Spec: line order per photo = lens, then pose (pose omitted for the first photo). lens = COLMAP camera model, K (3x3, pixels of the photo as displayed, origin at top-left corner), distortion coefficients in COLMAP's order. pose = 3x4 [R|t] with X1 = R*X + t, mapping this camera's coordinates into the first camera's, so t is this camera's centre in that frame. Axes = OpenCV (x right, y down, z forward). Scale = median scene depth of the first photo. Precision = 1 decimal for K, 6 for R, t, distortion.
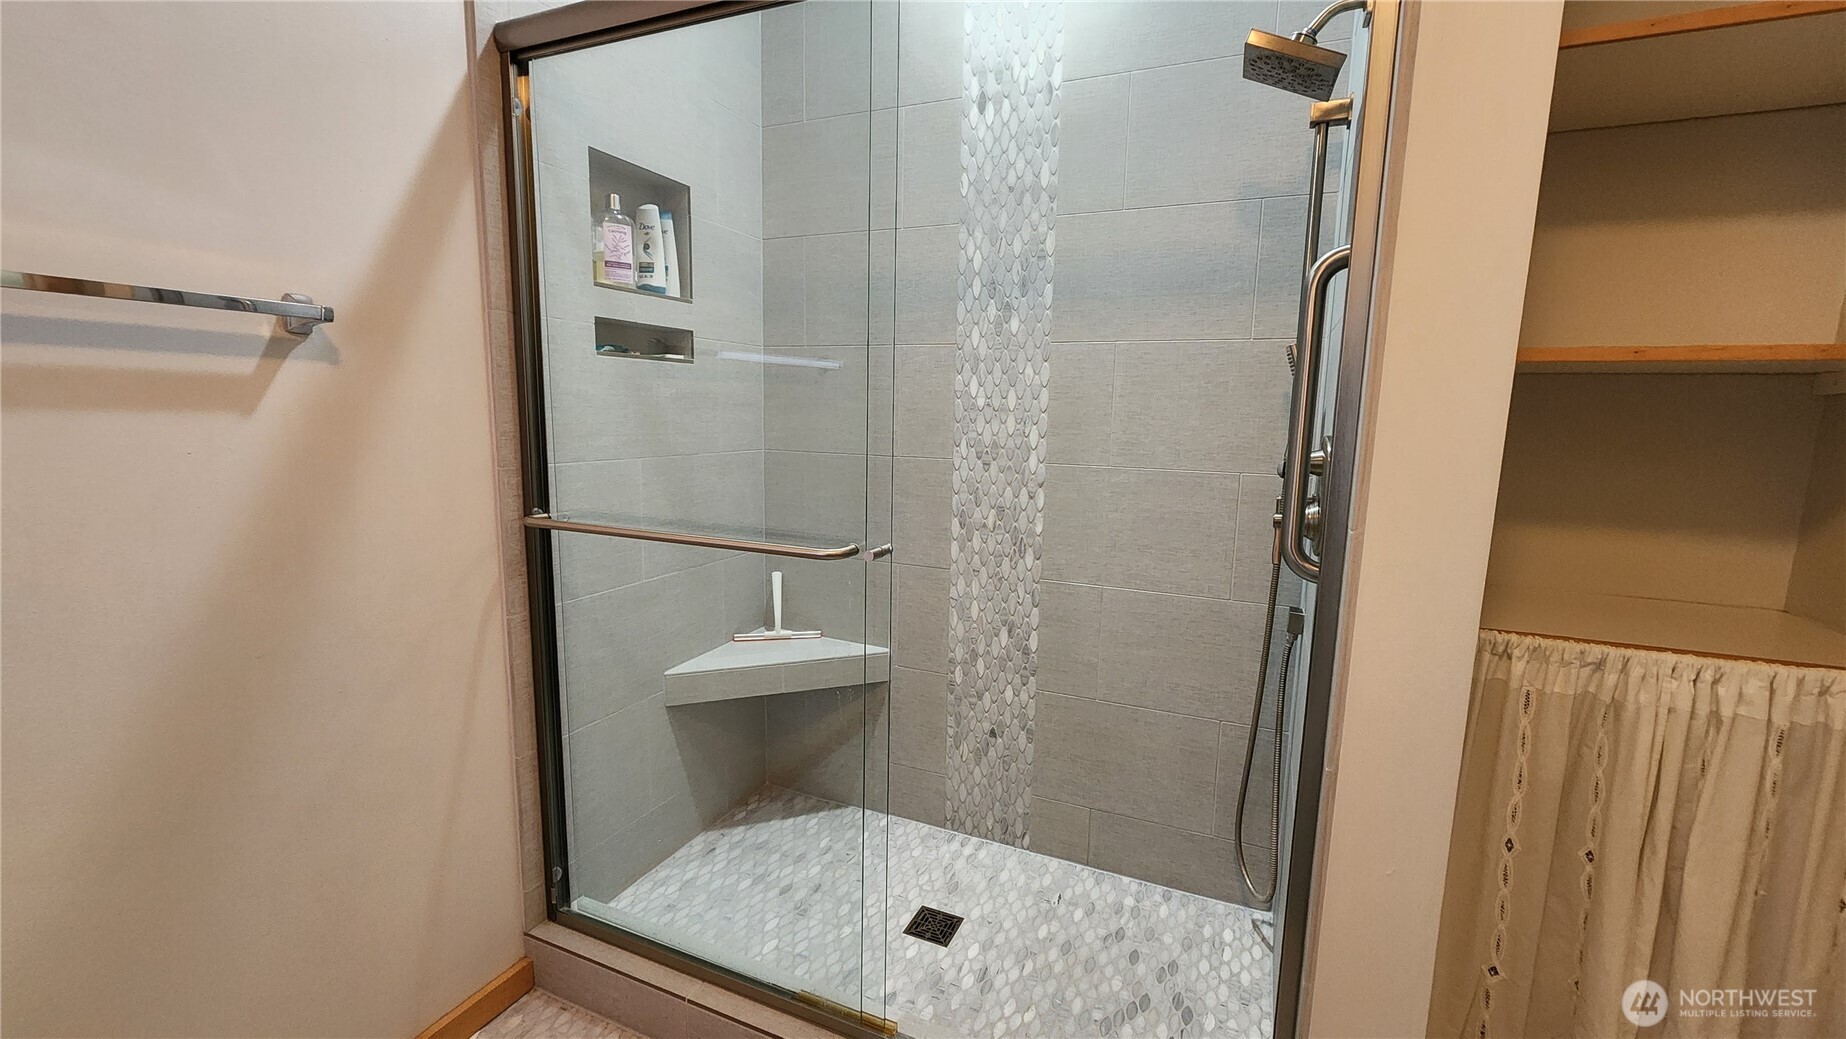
lens RADIAL K [[758.9, 0, 925.3], [0, 758.9, 517.2], [0, 0, 1]] dist [0.000459, 0.000270]
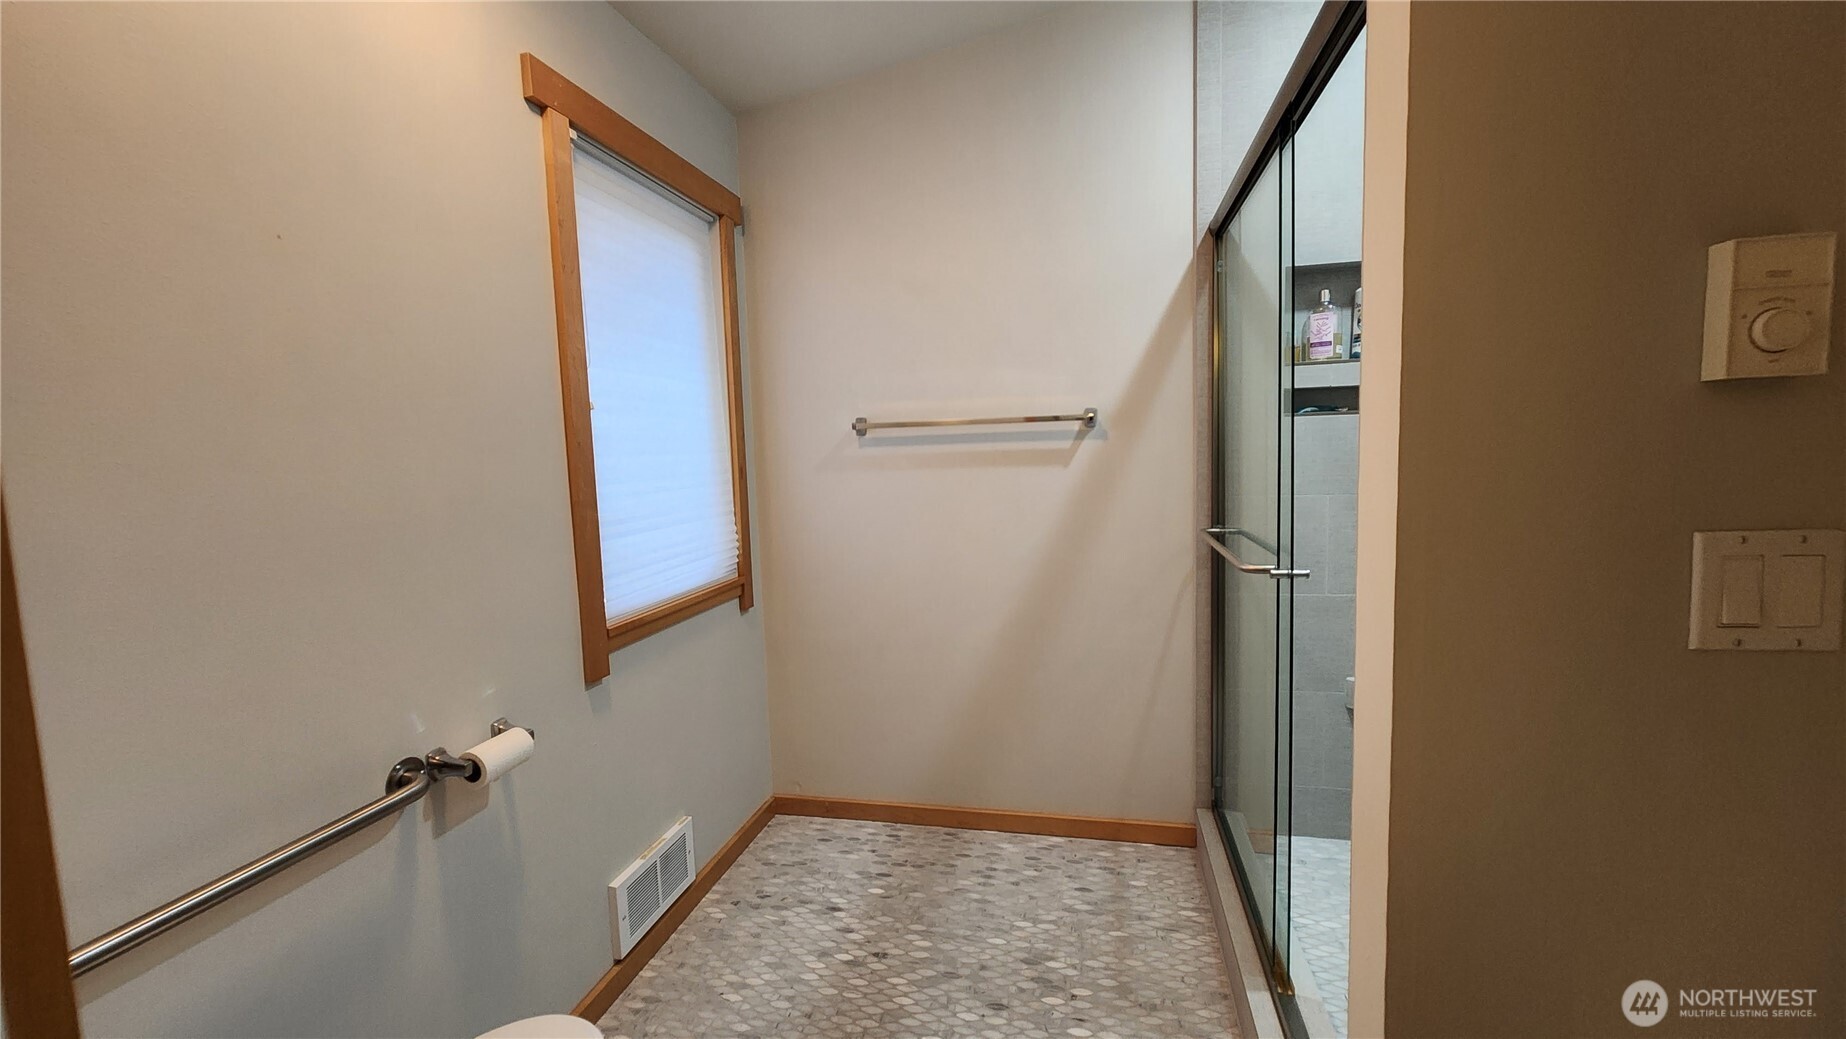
lens RADIAL K [[758.9, 0, 925.3], [0, 758.9, 517.2], [0, 0, 1]] dist [0.000459, 0.000270]
pose [[0.192520, 0.057726, -0.979594, 0.876647], [-0.104863, 0.993762, 0.037952, -0.024243], [0.975674, 0.095417, 0.197372, 0.146332]]
